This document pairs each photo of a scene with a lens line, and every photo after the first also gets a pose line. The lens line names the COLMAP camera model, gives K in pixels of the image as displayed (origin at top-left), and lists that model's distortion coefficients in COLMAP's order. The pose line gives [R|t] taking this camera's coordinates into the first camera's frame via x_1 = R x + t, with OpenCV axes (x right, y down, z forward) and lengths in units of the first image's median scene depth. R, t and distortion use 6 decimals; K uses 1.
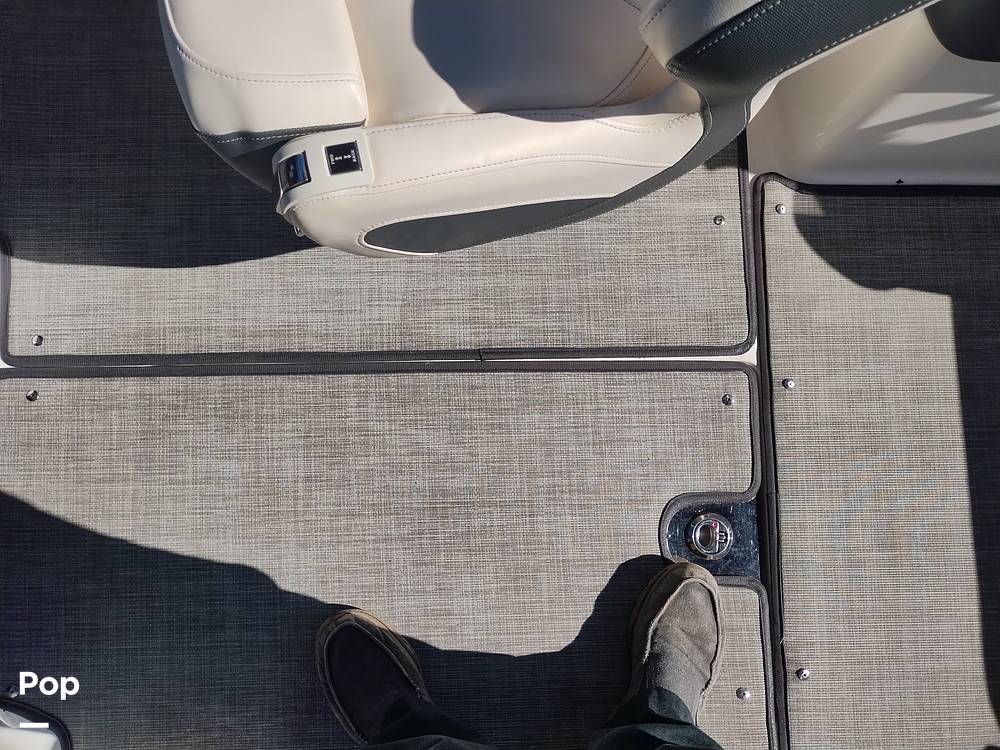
lens RADIAL K [[740.9, 0, 500.0], [0, 740.9, 375.0], [0, 0, 1]] dist [0.058440, -0.094328]
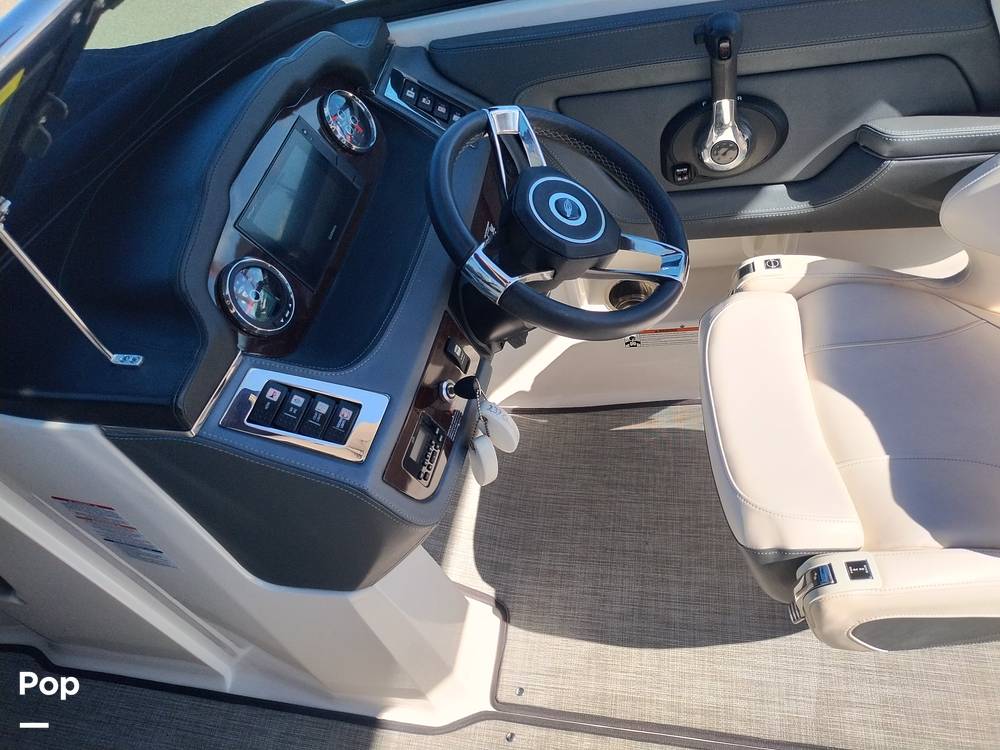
lens RADIAL K [[777.6, 0, 499.8], [0, 777.6, 360.7], [0, 0, 1]] dist [-0.006772, -0.001964]
pose [[0.949535, 0.003475, -0.313641, -0.230532], [-0.170263, 0.845503, -0.506098, 0.154061], [0.263425, 0.533959, 0.803427, -0.389589]]
